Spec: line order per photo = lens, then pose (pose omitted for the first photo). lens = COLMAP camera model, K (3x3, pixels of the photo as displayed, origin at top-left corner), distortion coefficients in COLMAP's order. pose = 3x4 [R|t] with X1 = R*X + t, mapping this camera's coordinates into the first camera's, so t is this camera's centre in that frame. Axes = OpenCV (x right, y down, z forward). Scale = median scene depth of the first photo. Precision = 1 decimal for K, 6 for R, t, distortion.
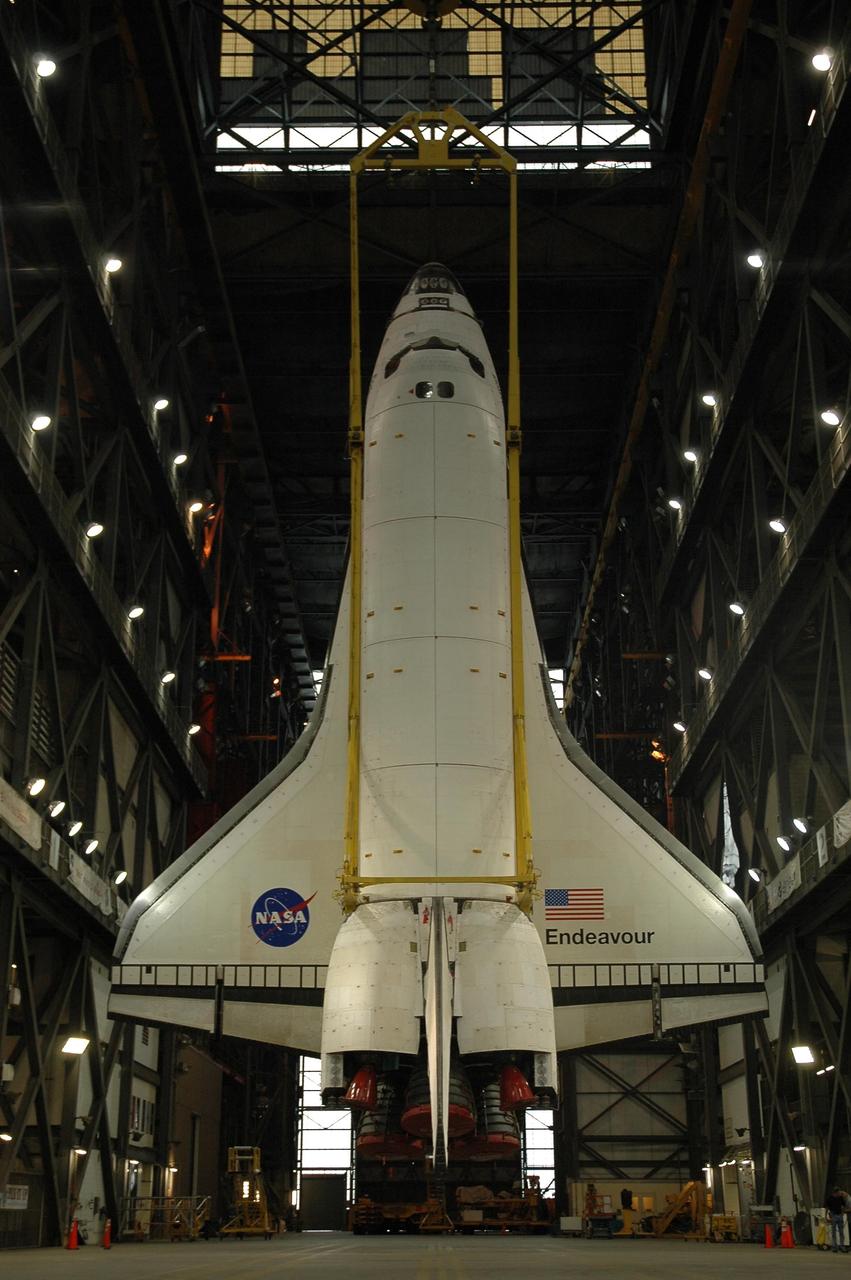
lens RADIAL K [[1594.9, 0, 425.5], [0, 1594.9, 640.0], [0, 0, 1]] dist [0.019929, 0.076378]
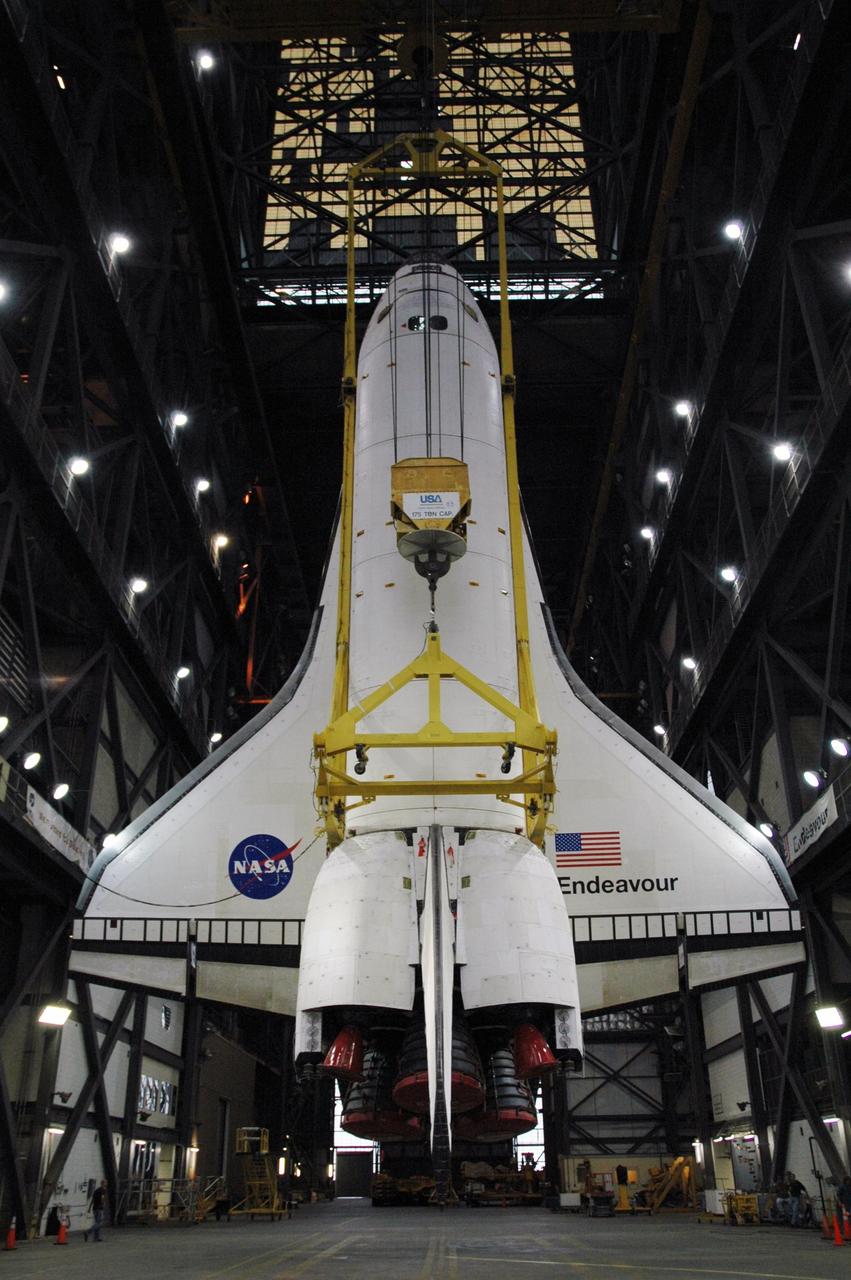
lens RADIAL K [[1080.0, 0, 425.5], [0, 1080.0, 640.0], [0, 0, 1]] dist [-0.129164, 0.153170]
pose [[0.999901, -0.012252, -0.006896, 0.006415], [0.011283, 0.991923, -0.126342, 0.113559], [0.008389, 0.126252, 0.991963, 0.352723]]
